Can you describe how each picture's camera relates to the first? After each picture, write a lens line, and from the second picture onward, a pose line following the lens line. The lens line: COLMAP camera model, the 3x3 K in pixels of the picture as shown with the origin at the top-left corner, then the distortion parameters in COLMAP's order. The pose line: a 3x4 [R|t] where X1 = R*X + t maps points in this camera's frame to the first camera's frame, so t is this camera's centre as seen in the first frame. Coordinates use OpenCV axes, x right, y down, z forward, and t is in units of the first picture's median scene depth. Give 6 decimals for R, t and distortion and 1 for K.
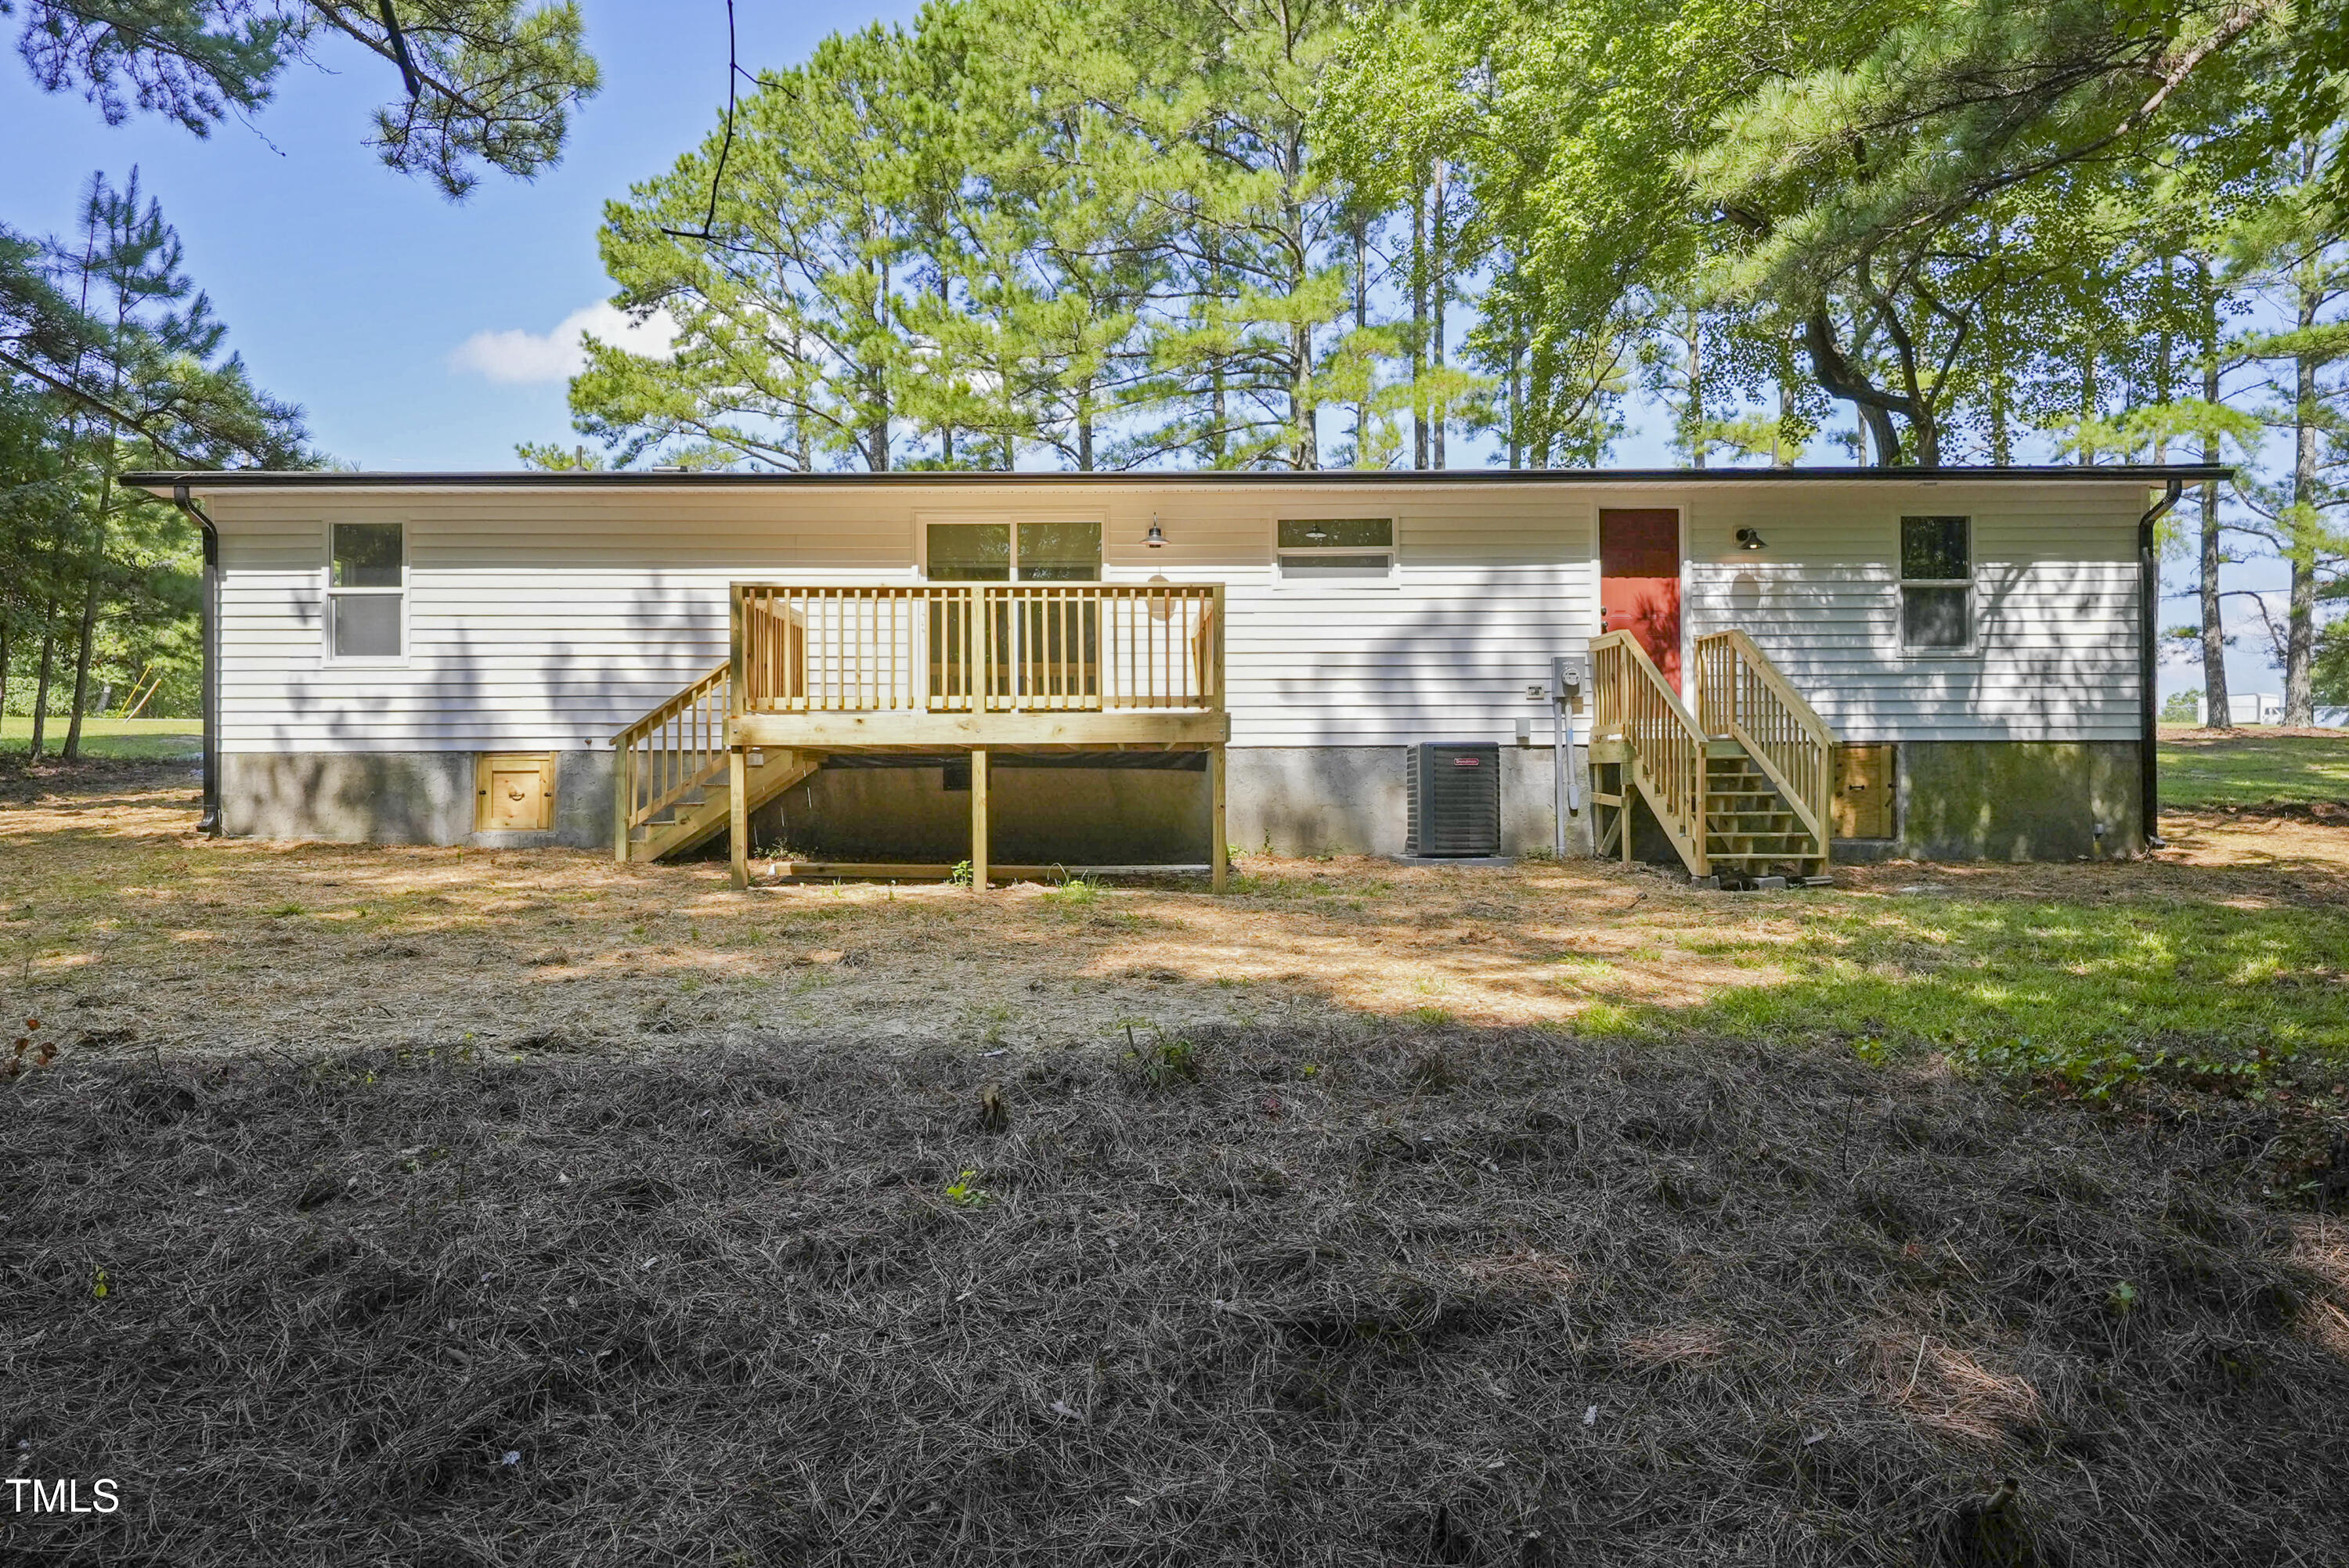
lens RADIAL K [[1407.8, 0, 1177.5], [0, 1407.8, 793.8], [0, 0, 1]] dist [0.006617, -0.001710]
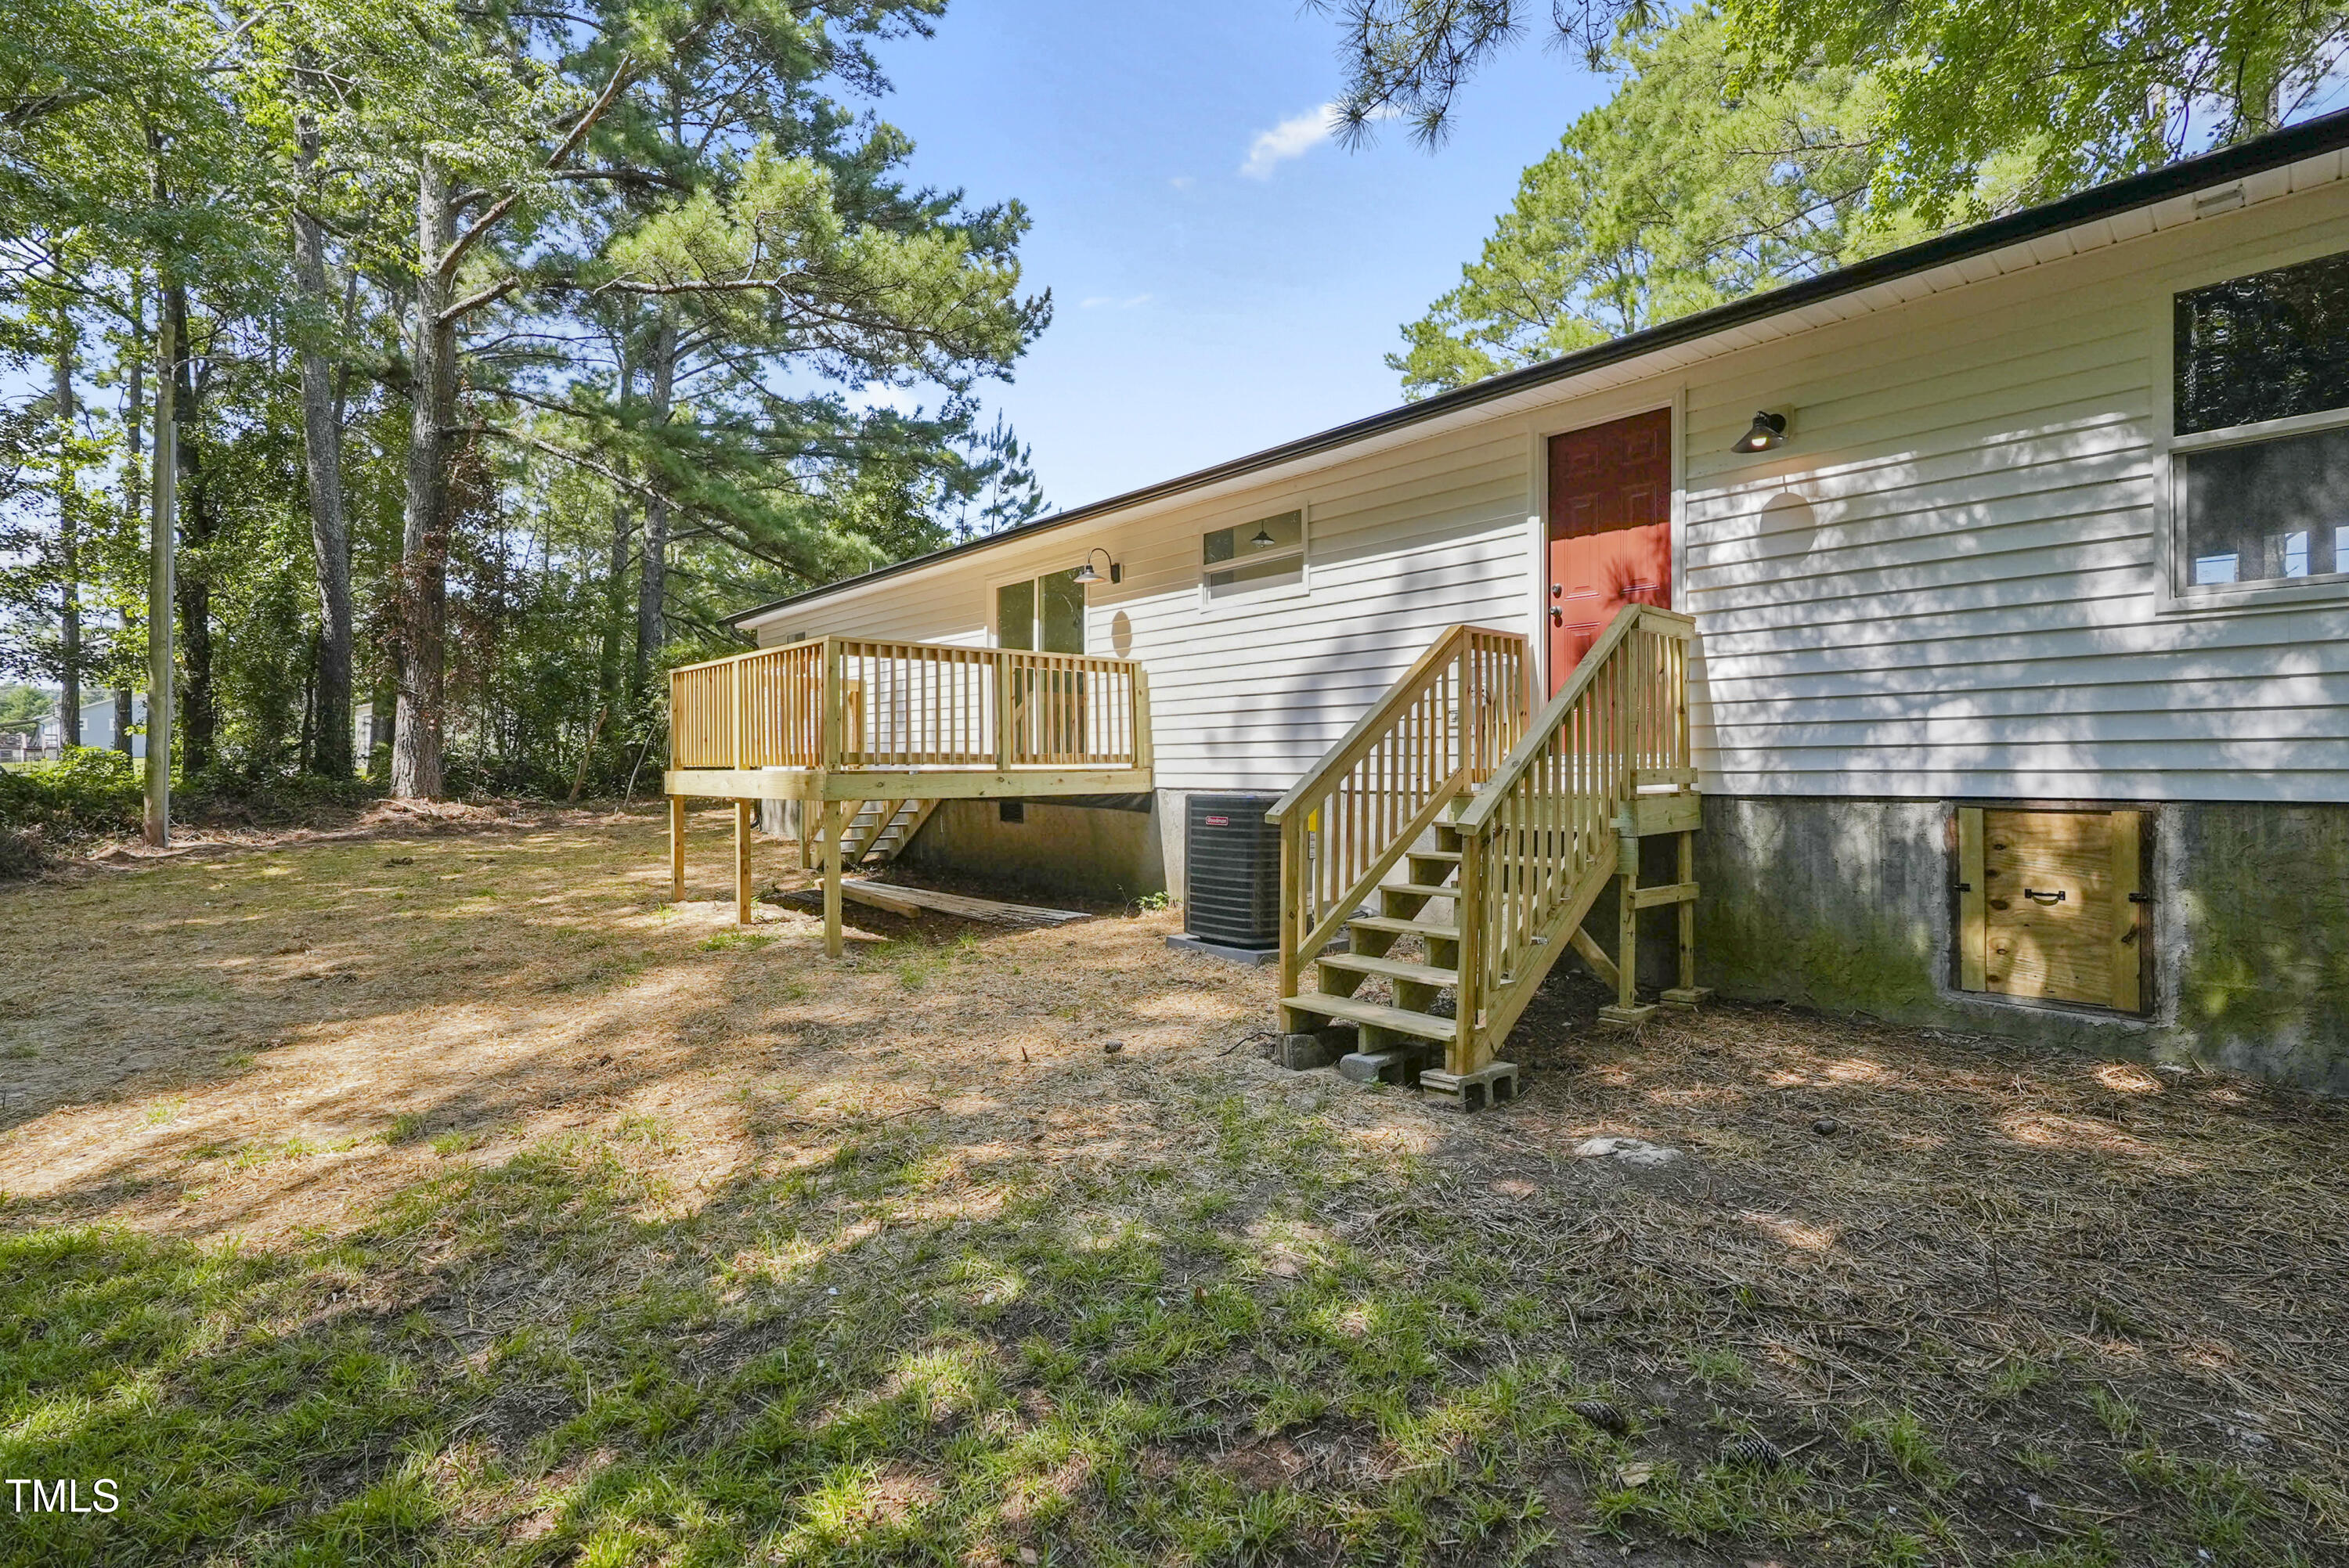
lens RADIAL K [[1156.1, 0, 1174.1], [0, 1156.1, 770.6], [0, 0, 1]] dist [0.019755, -0.000064]
pose [[0.641978, -0.001012, -0.766723, 0.617018], [-0.019767, 0.999645, -0.017871, -0.035538], [0.766469, 0.026628, 0.641730, 0.540144]]
